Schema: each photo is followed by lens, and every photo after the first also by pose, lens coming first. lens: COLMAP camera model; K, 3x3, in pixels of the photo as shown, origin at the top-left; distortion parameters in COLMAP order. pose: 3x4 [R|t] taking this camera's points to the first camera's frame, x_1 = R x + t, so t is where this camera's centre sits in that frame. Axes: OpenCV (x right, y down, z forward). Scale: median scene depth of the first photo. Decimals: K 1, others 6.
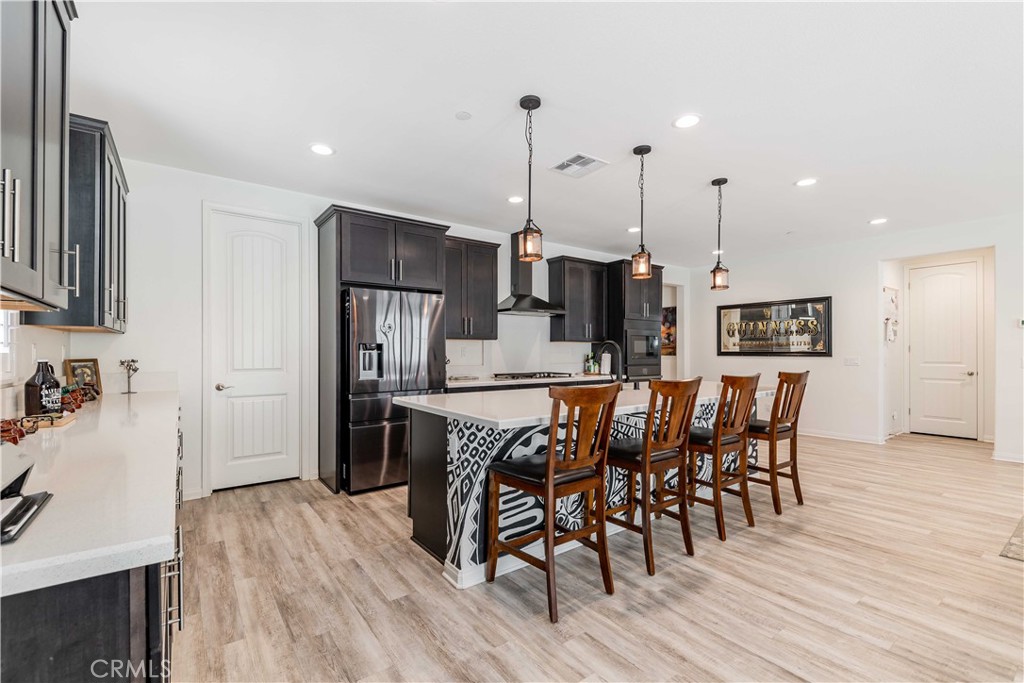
lens RADIAL K [[451.2, 0, 513.1], [0, 451.2, 351.1], [0, 0, 1]] dist [0.006913, 0.000317]
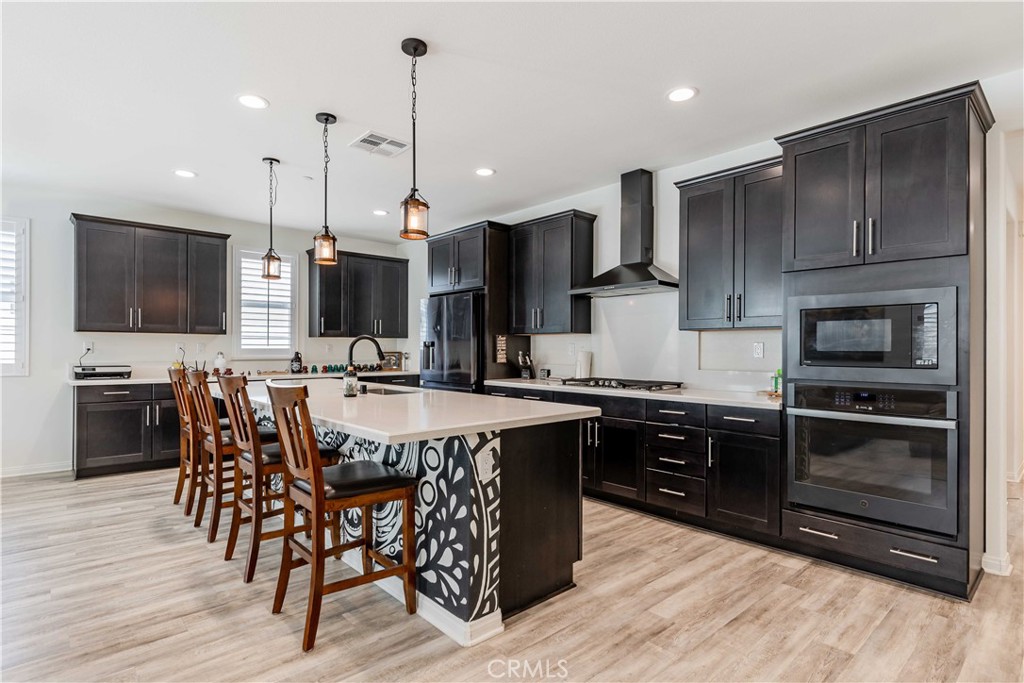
lens RADIAL K [[530.2, 0, 510.7], [0, 530.2, 347.2], [0, 0, 1]] dist [0.005067, -0.000587]
pose [[0.088962, -0.002059, -0.996033, 1.213457], [-0.001604, 0.999996, -0.002210, 0.001886], [0.996034, 0.001794, 0.088959, 1.140915]]
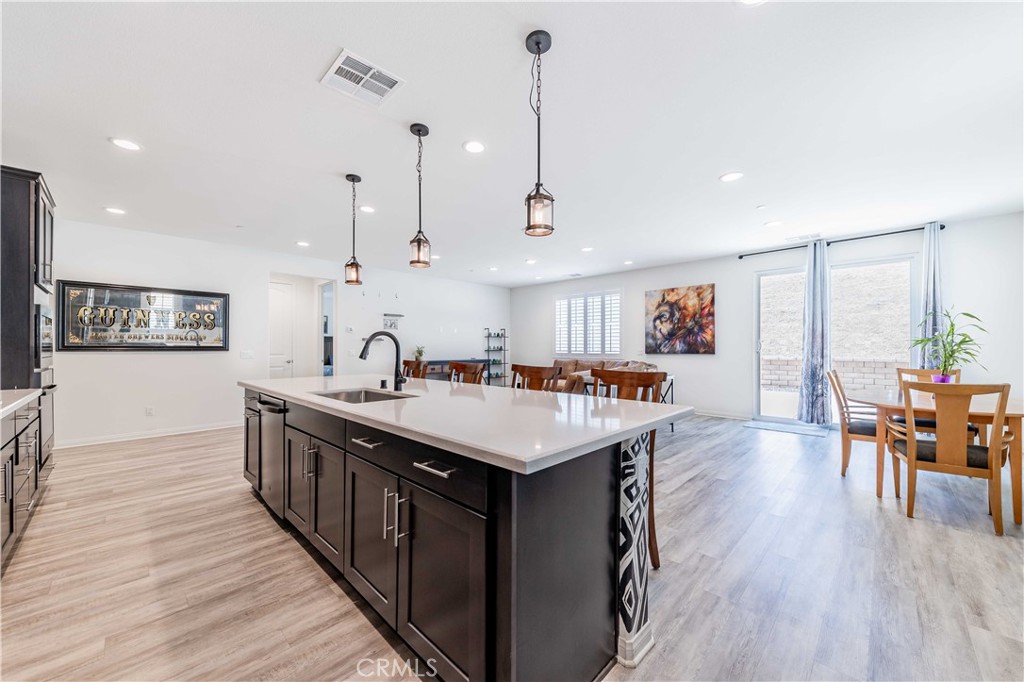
lens RADIAL K [[374.0, 0, 505.0], [0, 374.0, 346.3], [0, 0, 1]] dist [0.000993, -0.000043]
pose [[-0.149108, 0.004178, 0.988812, -0.457311], [-0.001789, 0.999988, -0.004495, 0.007276], [-0.988819, -0.002440, -0.149099, 0.846605]]
